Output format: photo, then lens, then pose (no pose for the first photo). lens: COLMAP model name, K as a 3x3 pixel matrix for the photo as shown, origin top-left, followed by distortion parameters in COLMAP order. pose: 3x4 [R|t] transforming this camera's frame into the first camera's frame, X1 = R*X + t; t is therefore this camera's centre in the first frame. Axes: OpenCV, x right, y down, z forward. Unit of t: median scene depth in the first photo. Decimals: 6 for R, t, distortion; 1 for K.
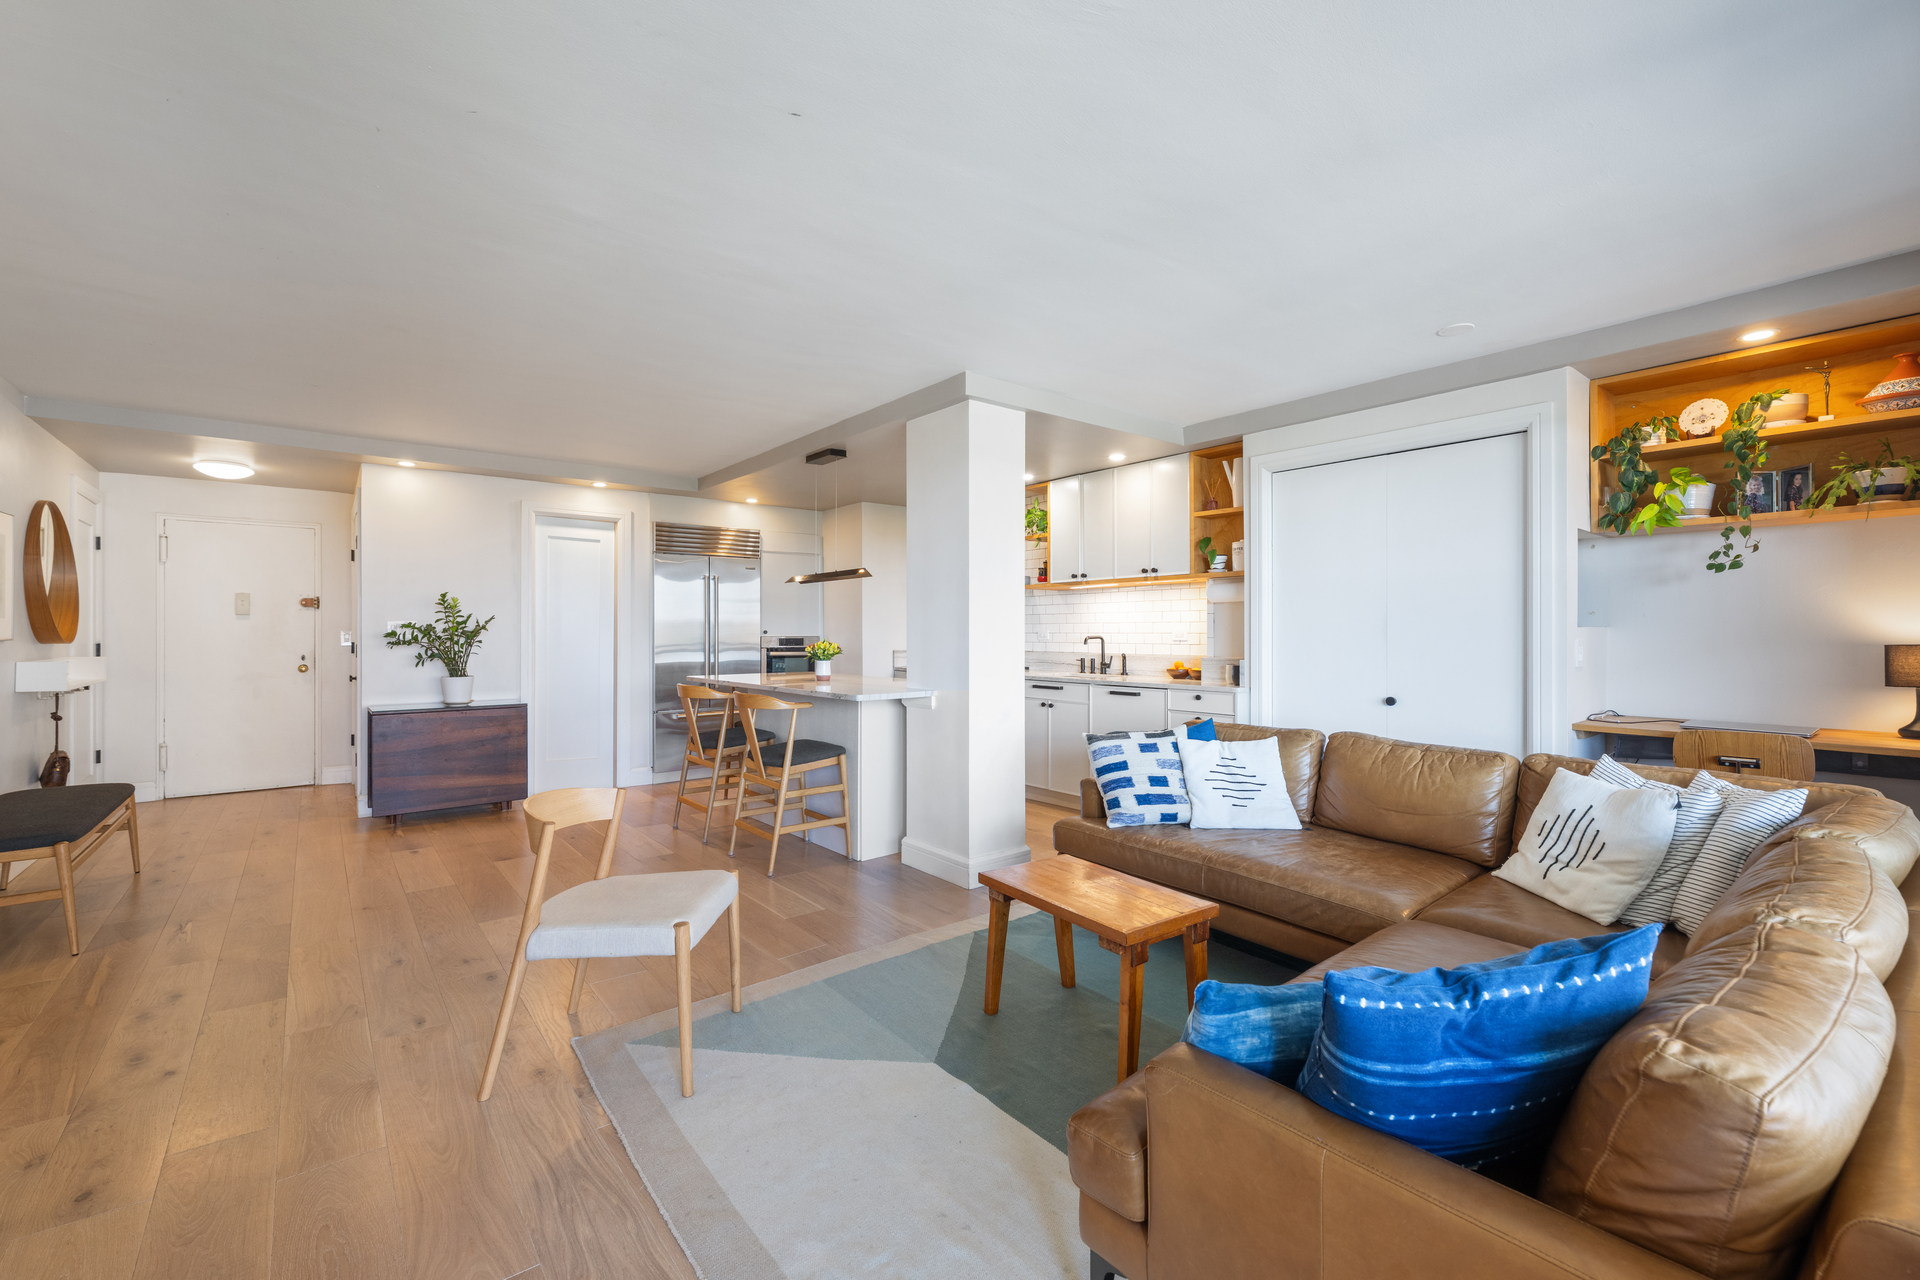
lens RADIAL K [[795.6, 0, 949.5], [0, 795.6, 640.1], [0, 0, 1]] dist [0.000549, 0.000074]
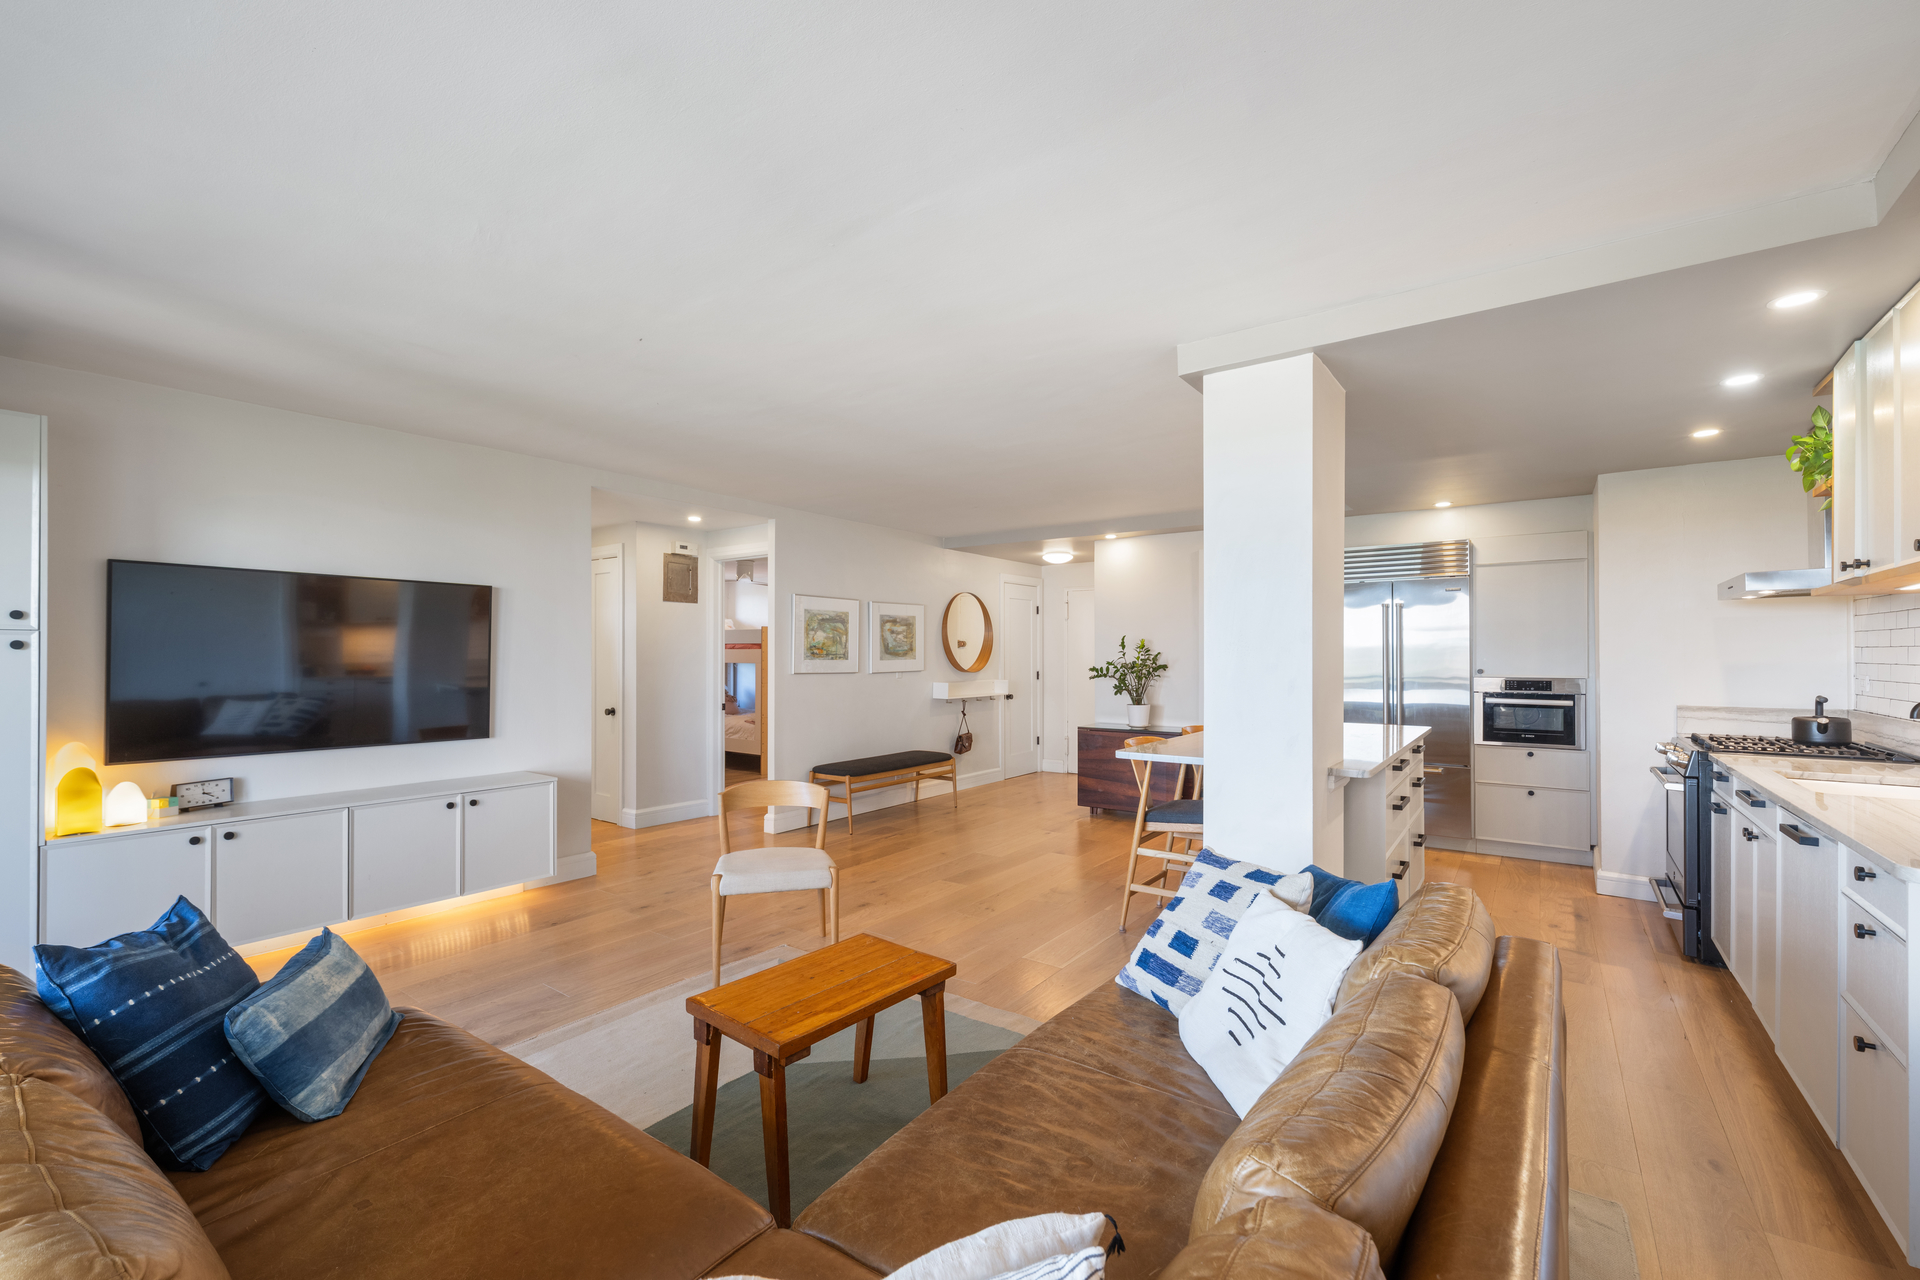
lens RADIAL K [[800.1, 0, 941.8], [0, 800.1, 654.9], [0, 0, 1]] dist [-0.000794, -0.000105]
pose [[0.254976, 0.000347, -0.966947, 0.466739], [-0.009493, 0.999953, -0.002145, -0.023784], [0.966901, 0.009726, 0.254968, 0.381932]]
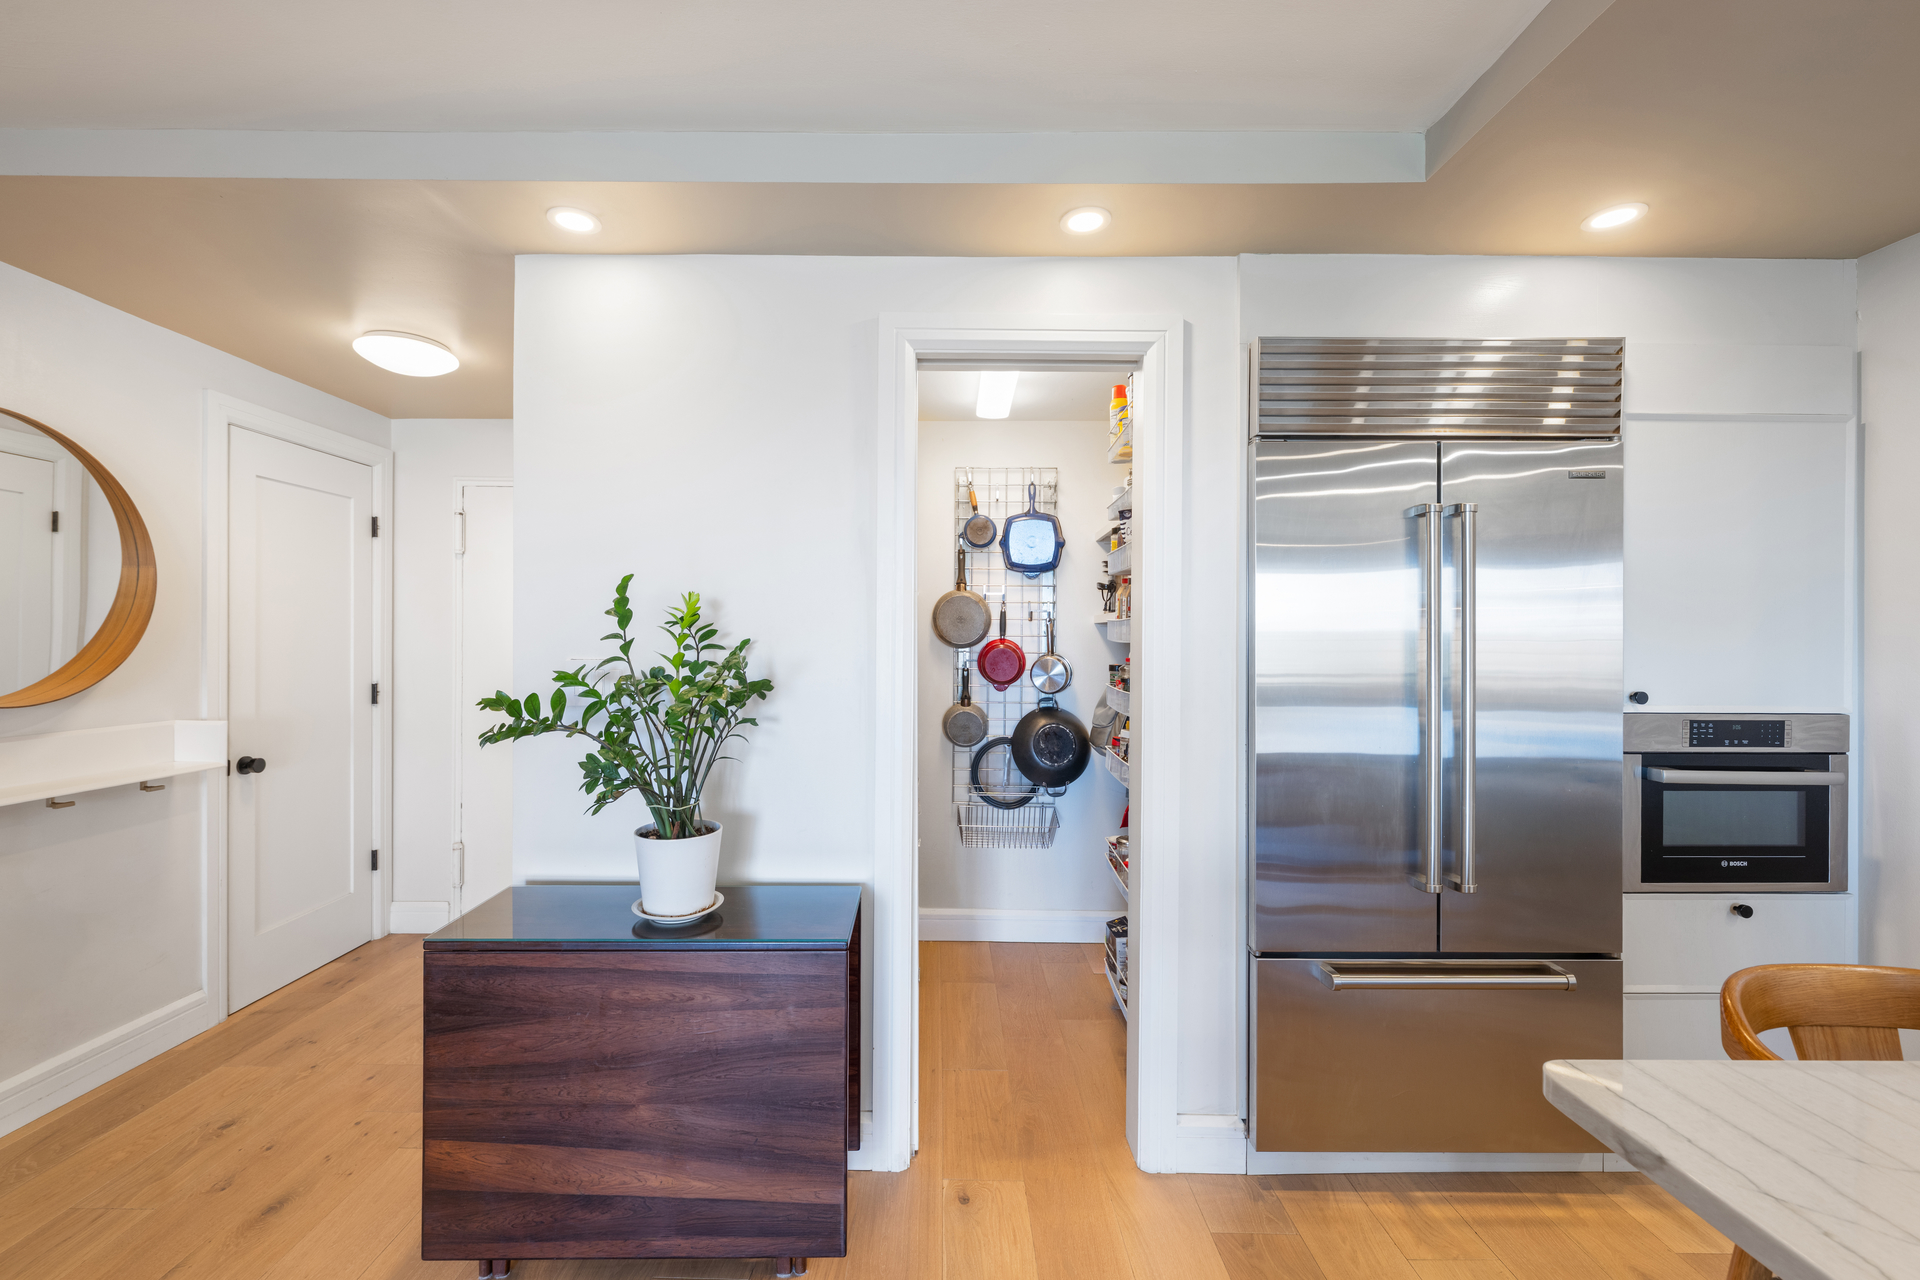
lens RADIAL K [[795.6, 0, 949.5], [0, 795.6, 640.1], [0, 0, 1]] dist [0.000549, 0.000074]
pose [[0.783305, 0.005320, -0.621614, -0.307576], [-0.013529, 0.999872, -0.008491, -0.030901], [0.621490, 0.015061, 0.783278, 0.774724]]
